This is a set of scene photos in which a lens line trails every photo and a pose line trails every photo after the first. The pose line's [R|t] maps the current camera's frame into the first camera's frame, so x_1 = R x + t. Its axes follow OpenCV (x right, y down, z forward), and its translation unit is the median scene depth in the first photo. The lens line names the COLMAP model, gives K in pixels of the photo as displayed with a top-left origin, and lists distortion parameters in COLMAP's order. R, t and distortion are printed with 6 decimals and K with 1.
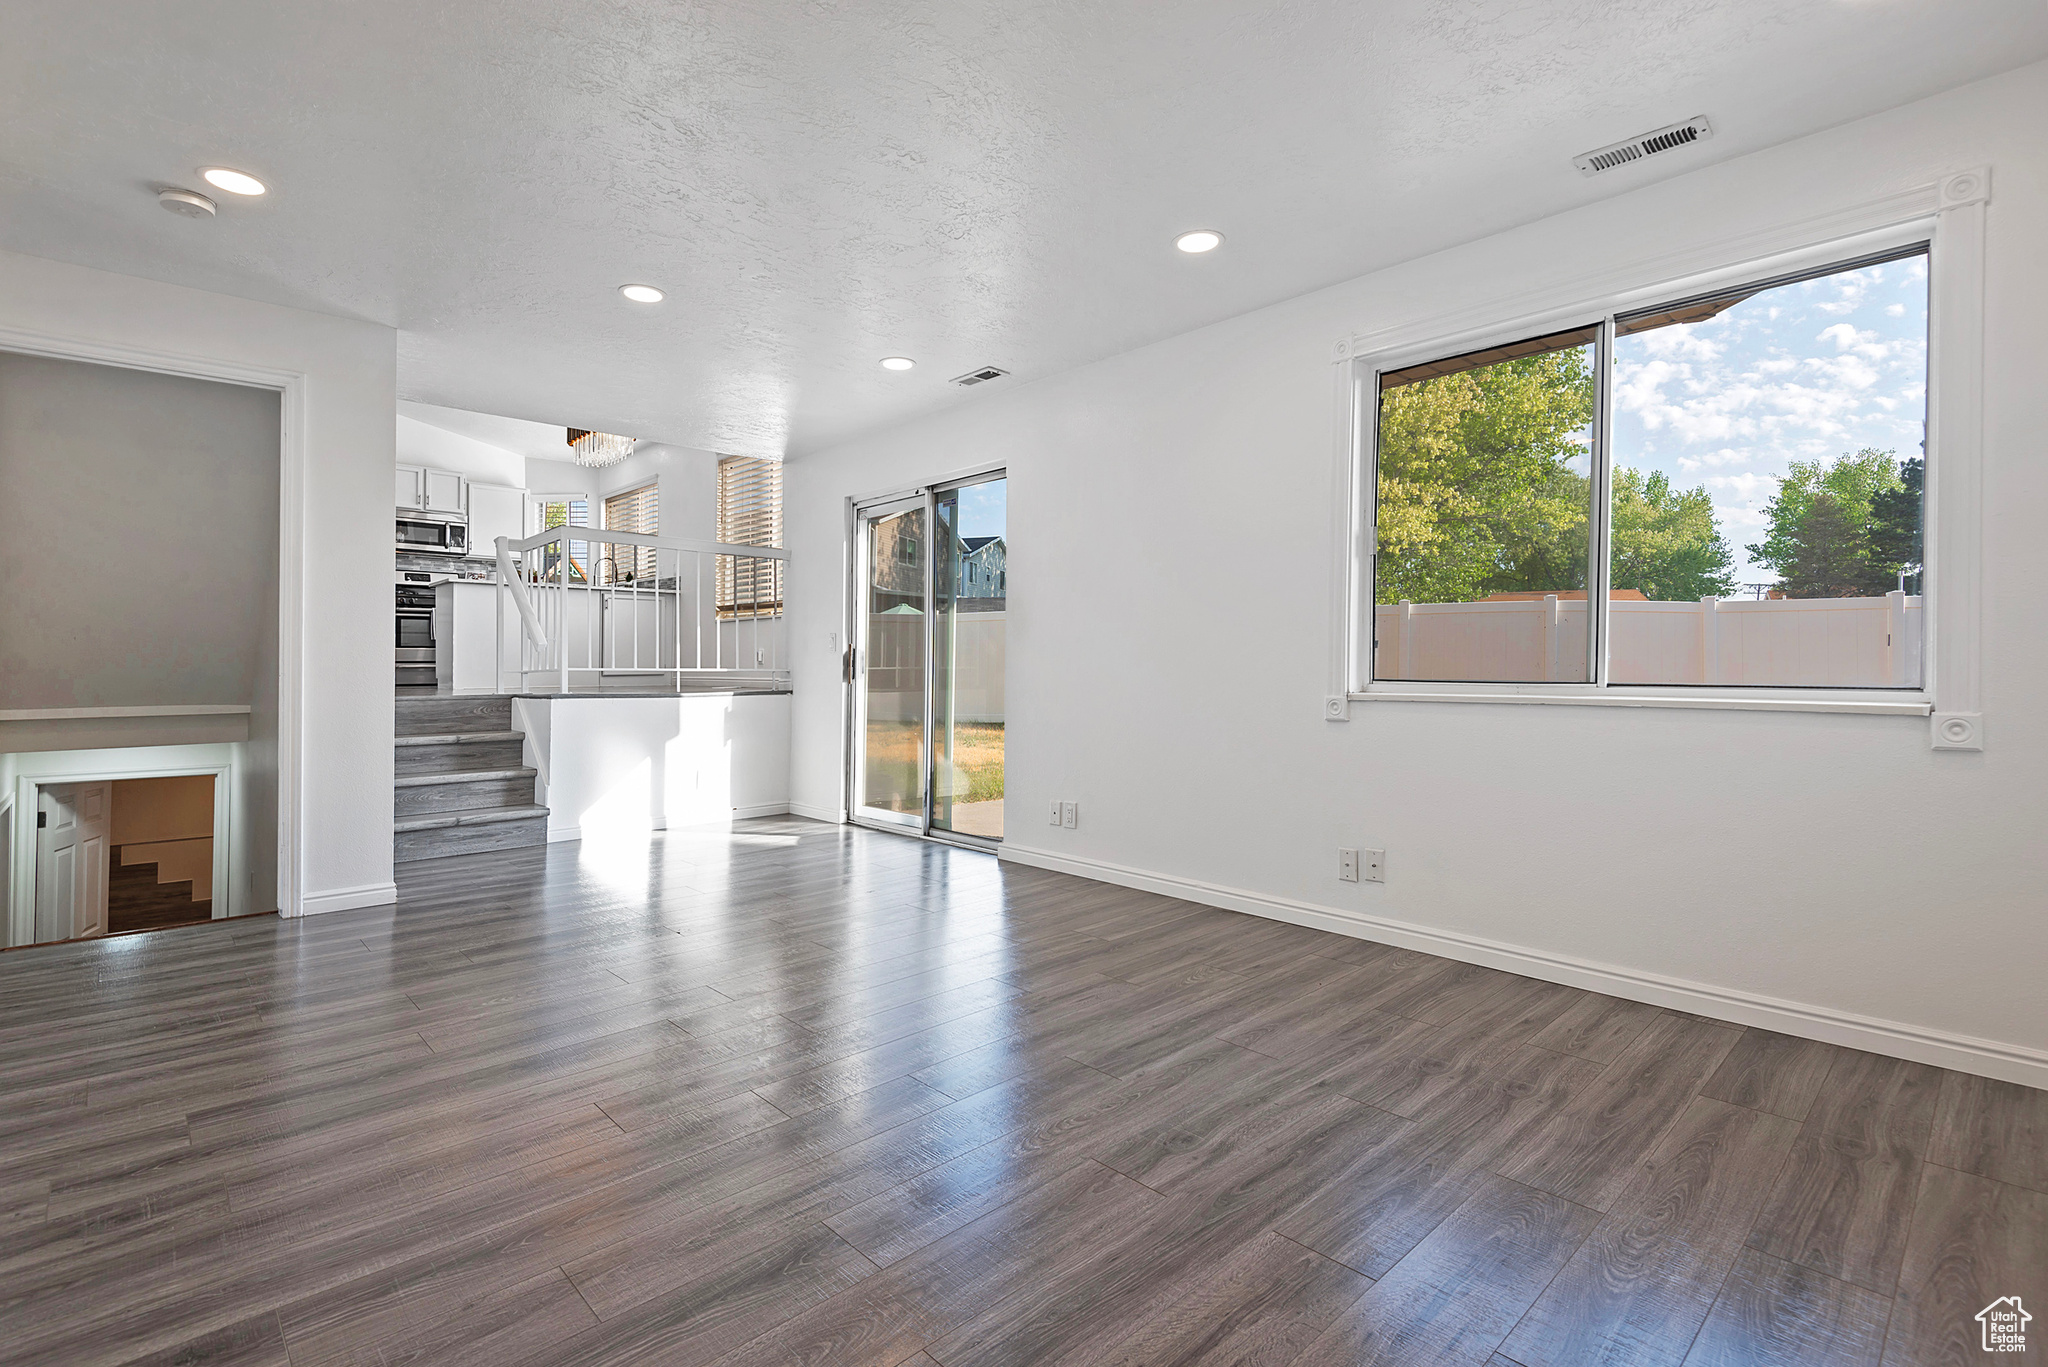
lens RADIAL K [[962.1, 0, 1025.1], [0, 962.1, 650.5], [0, 0, 1]] dist [-0.000290, -0.000736]
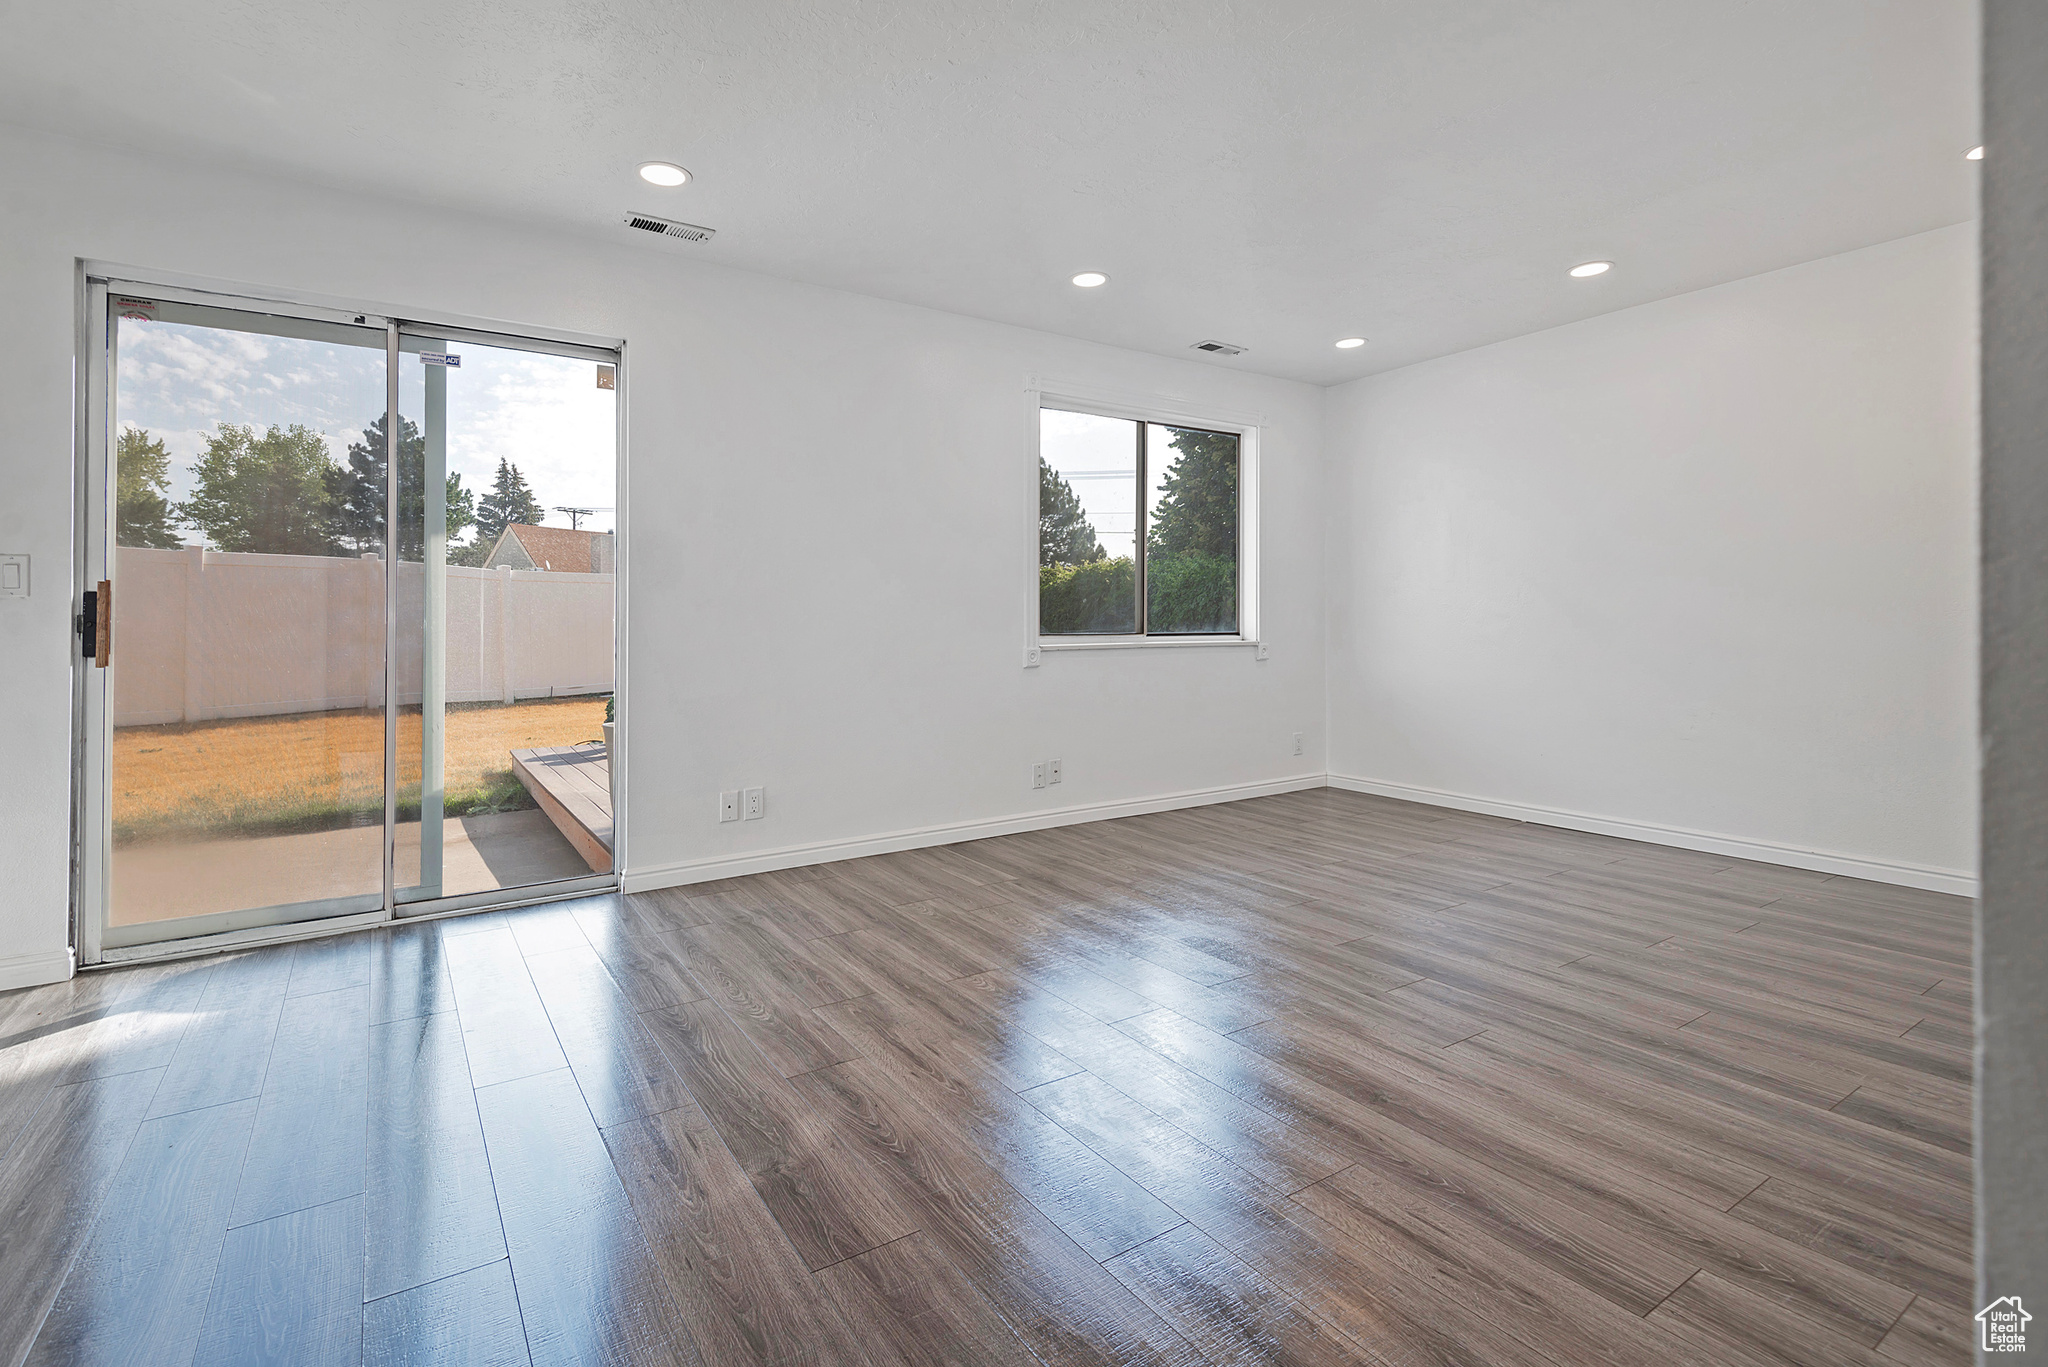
lens RADIAL K [[962.1, 0, 1025.1], [0, 962.1, 650.5], [0, 0, 1]] dist [-0.000290, -0.000736]
pose [[0.171740, -0.032628, 0.984602, -1.754192], [-0.002837, 0.999431, 0.033615, 0.014664], [-0.985138, -0.008566, 0.171549, 1.459311]]
